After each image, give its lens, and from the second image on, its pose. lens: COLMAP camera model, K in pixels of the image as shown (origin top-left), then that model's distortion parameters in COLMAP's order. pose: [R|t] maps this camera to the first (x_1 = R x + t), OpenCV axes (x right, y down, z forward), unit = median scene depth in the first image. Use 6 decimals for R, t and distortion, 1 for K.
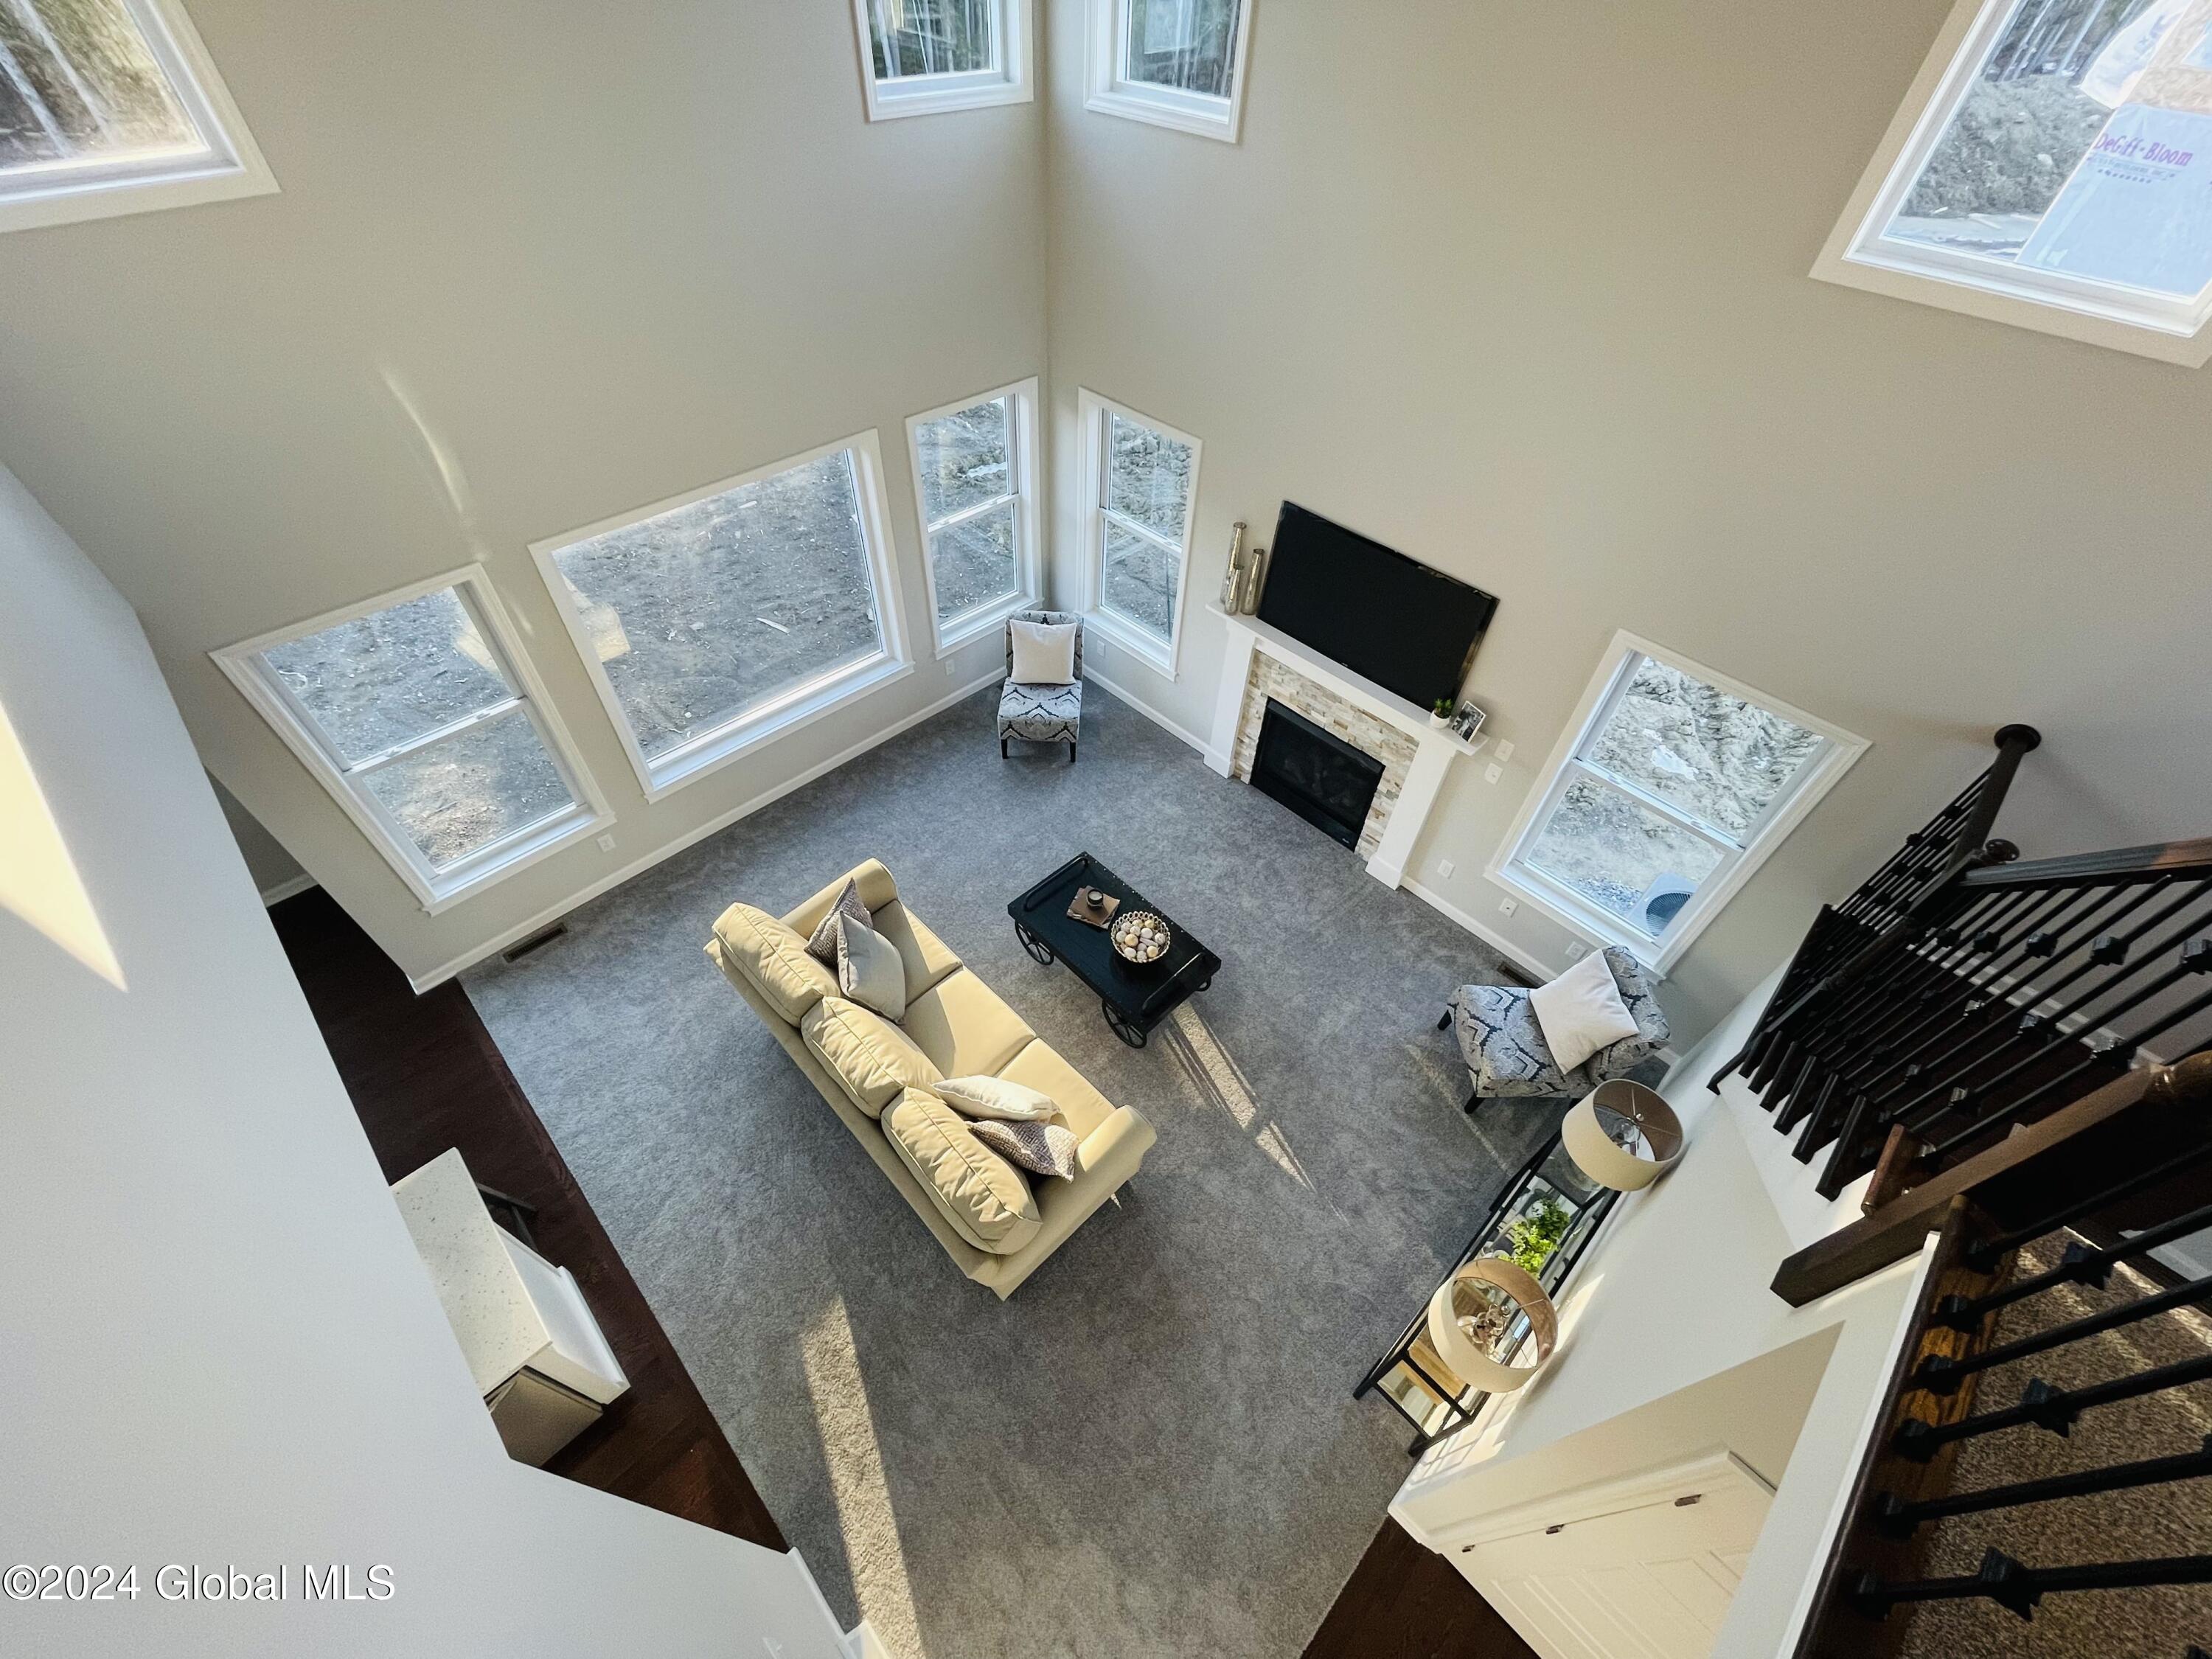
lens RADIAL K [[884.6, 0, 1106.0], [0, 884.6, 829.5], [0, 0, 1]] dist [0.000422, 0.000090]
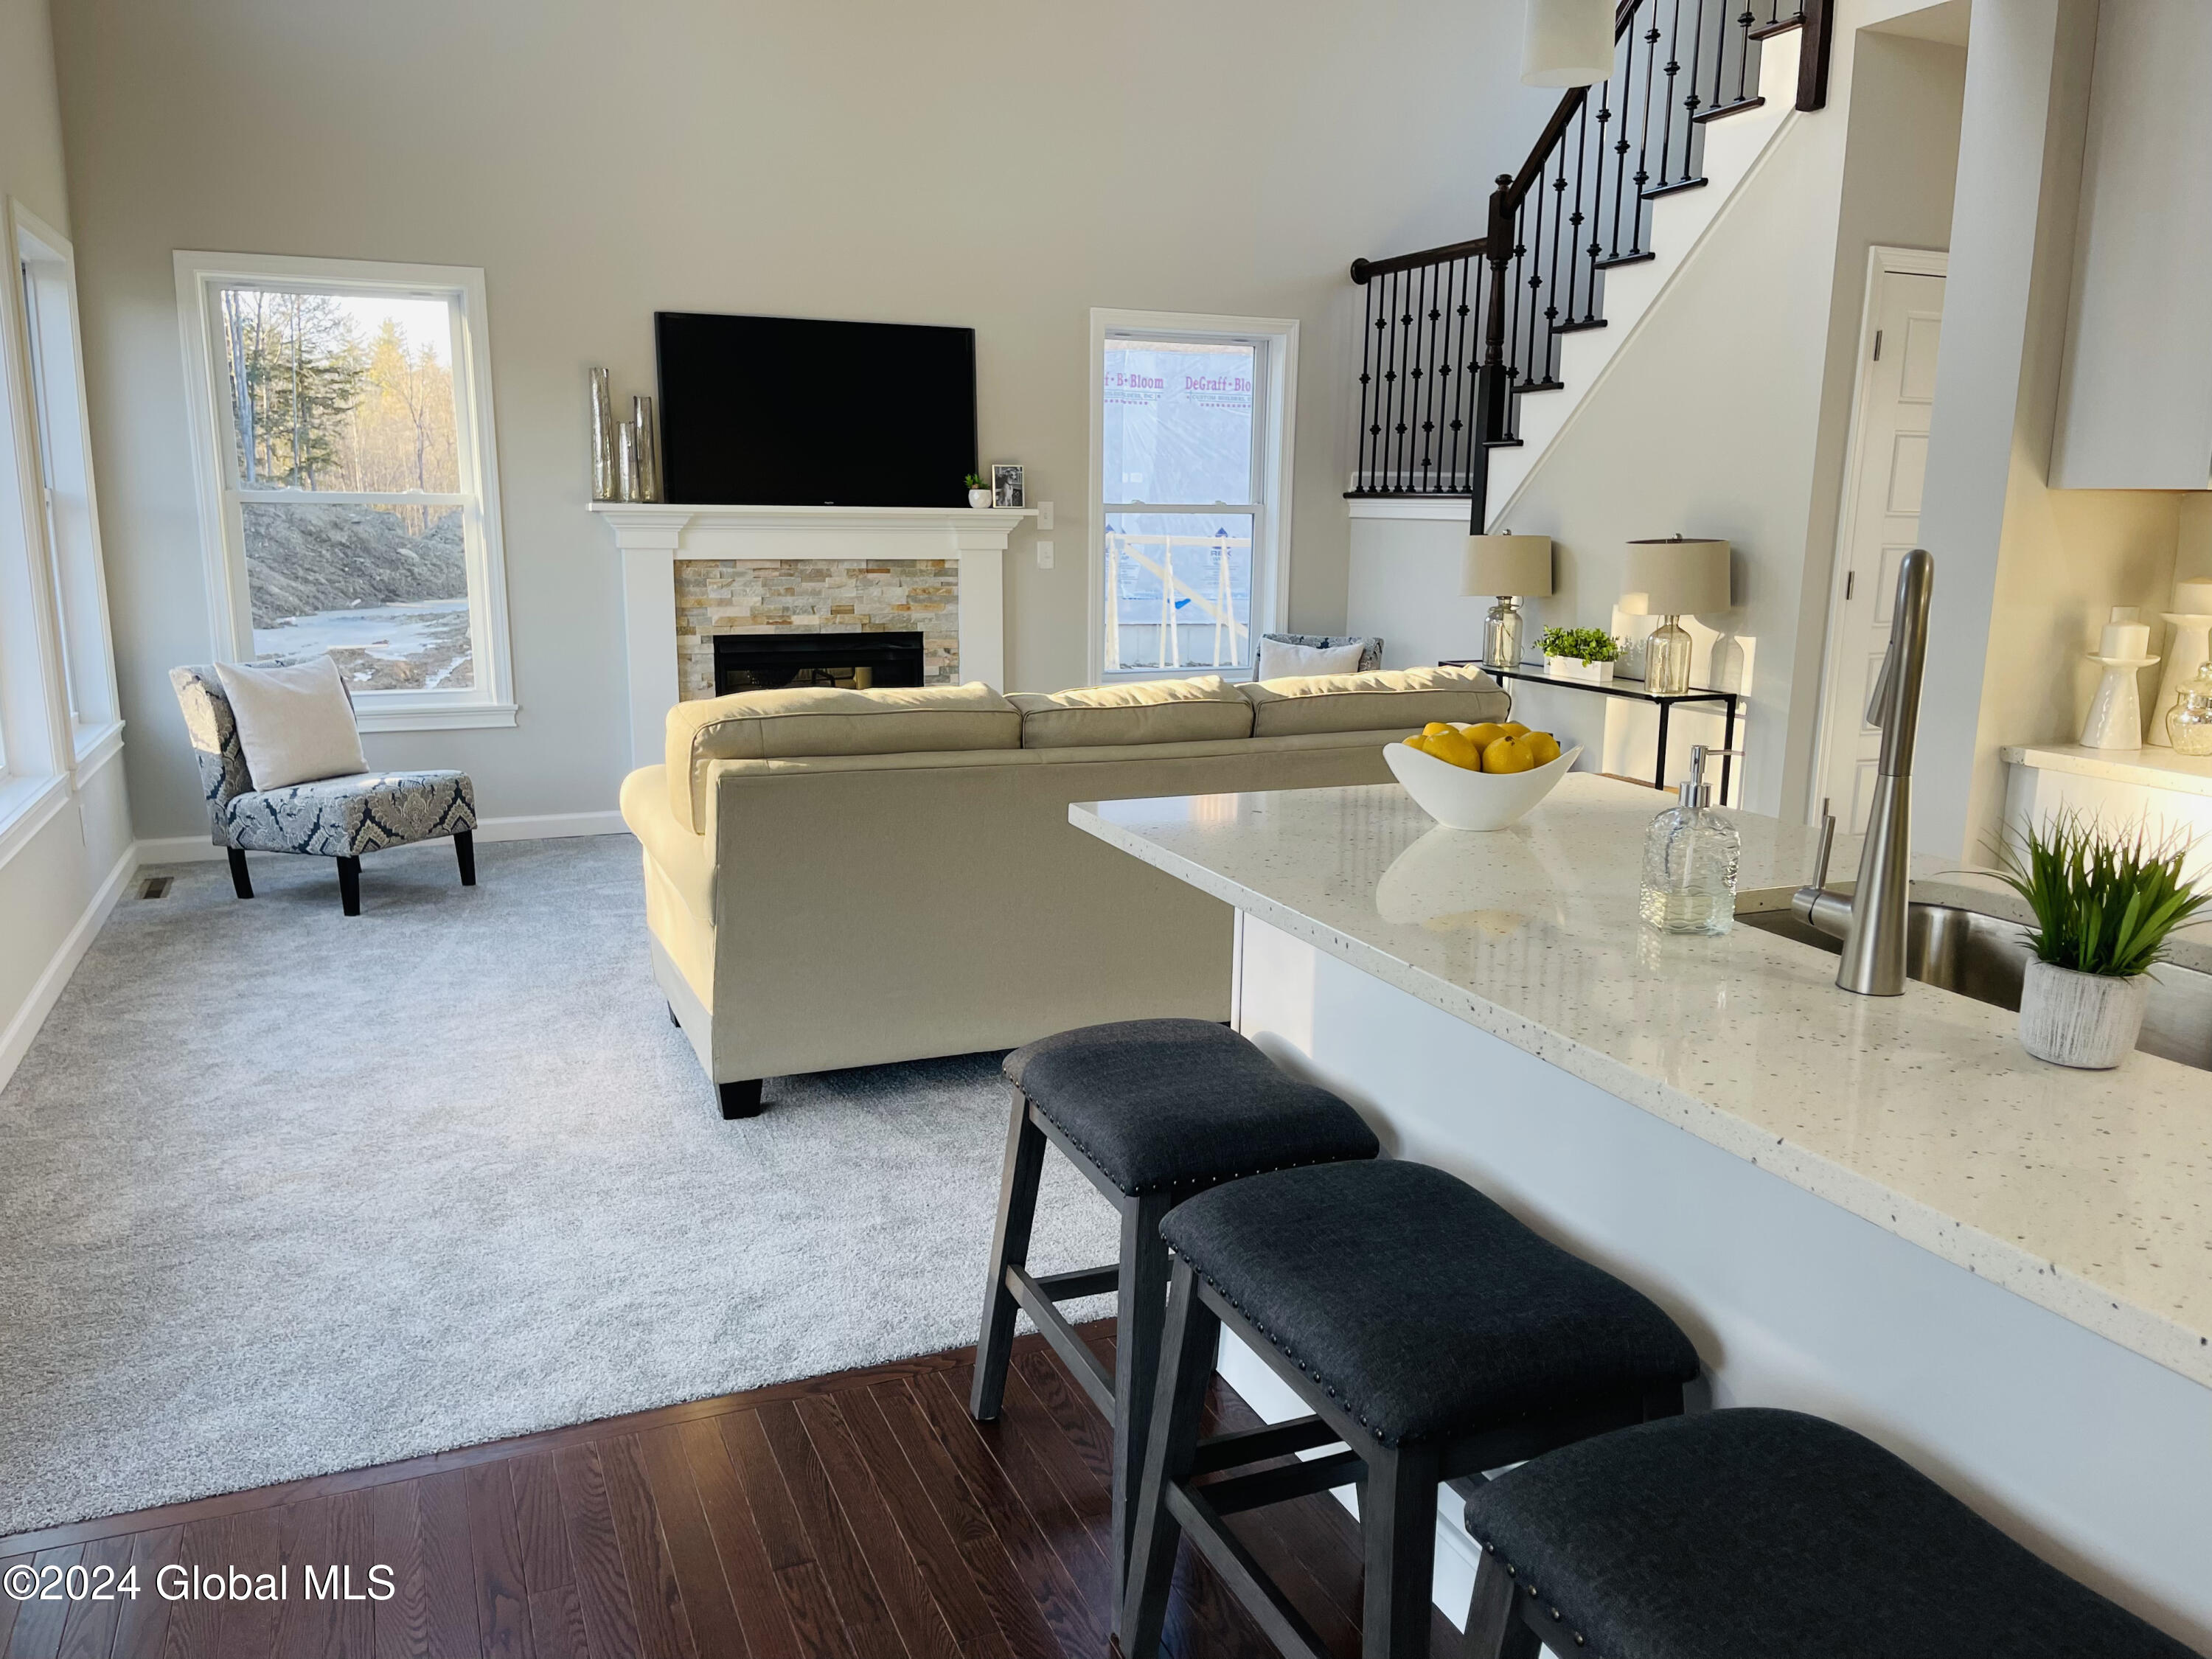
lens RADIAL K [[1648.1, 0, 1109.9], [0, 1648.1, 864.1], [0, 0, 1]] dist [-0.002392, -0.000254]
pose [[0.360097, -0.232429, 0.903497, -0.845690], [0.687323, 0.720943, -0.088473, 0.274452], [-0.630807, 0.652853, 0.419363, 0.451198]]
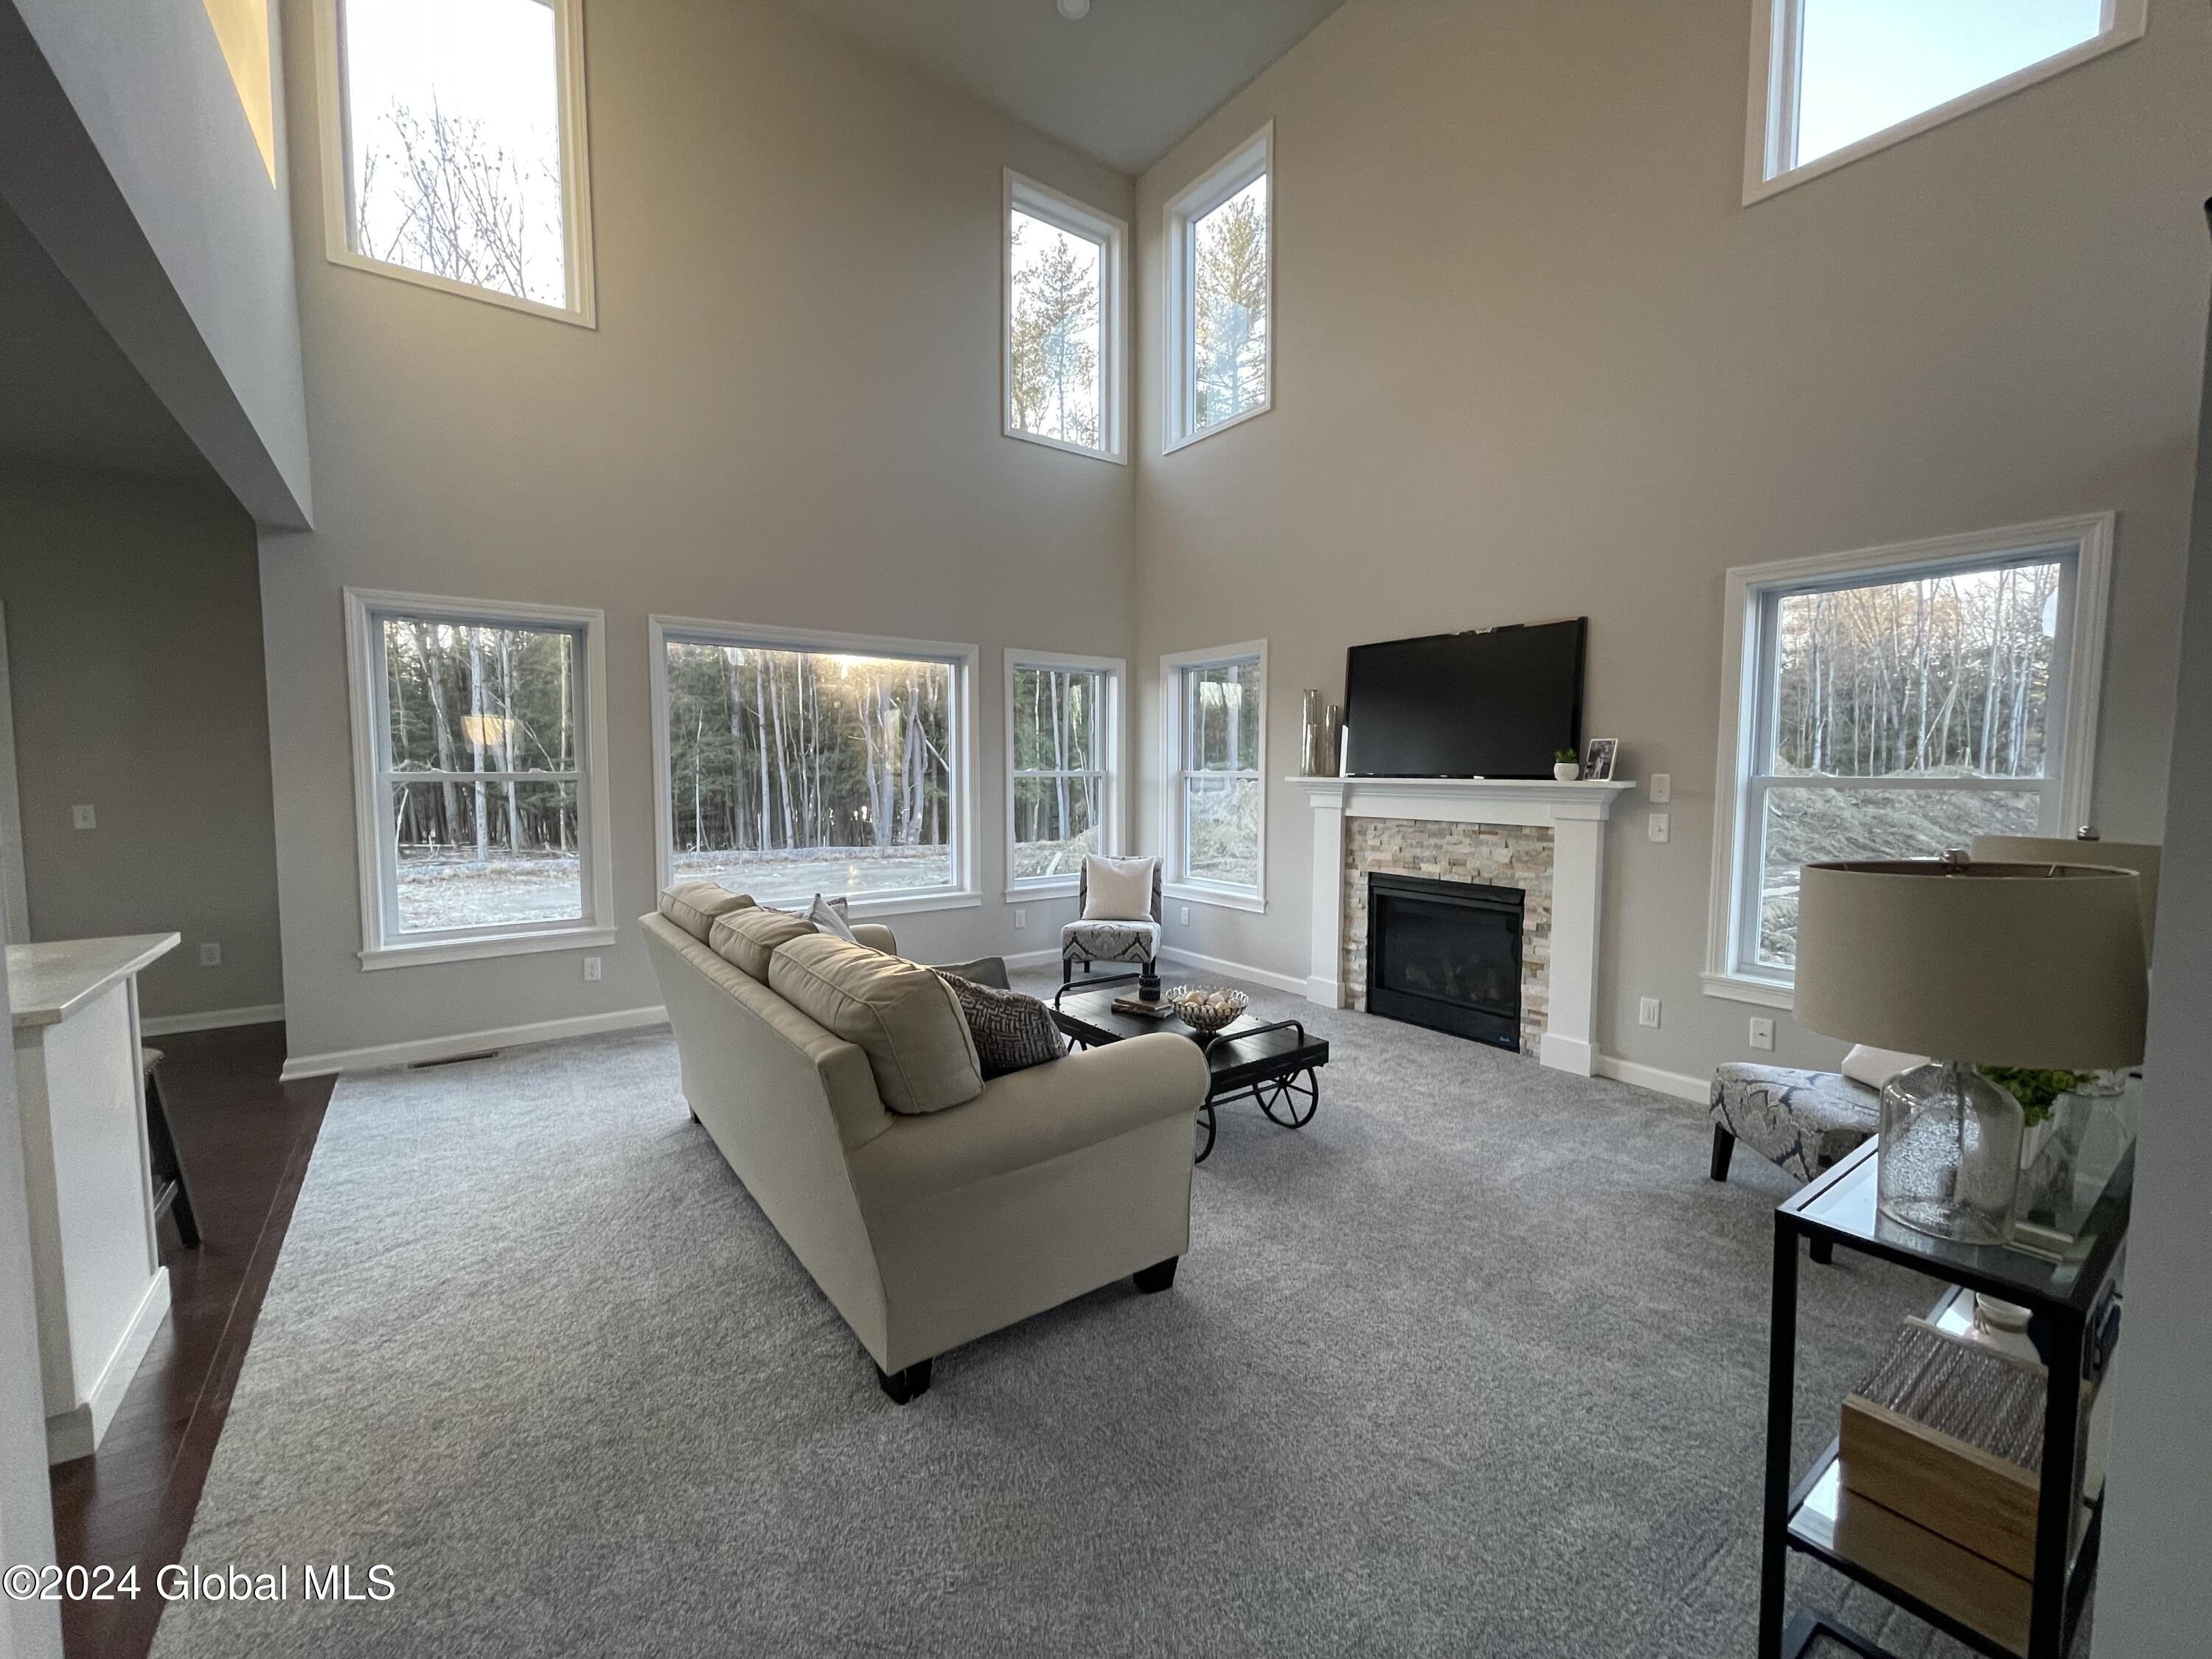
lens RADIAL K [[896.0, 0, 1106.0], [0, 896.0, 829.5], [0, 0, 1]] dist [-0.007821, -0.000415]
pose [[0.989788, -0.025392, -0.140267, 0.055699], [-0.078394, 0.724879, -0.684401, 0.451550], [0.119055, 0.688408, 0.715486, 0.329709]]
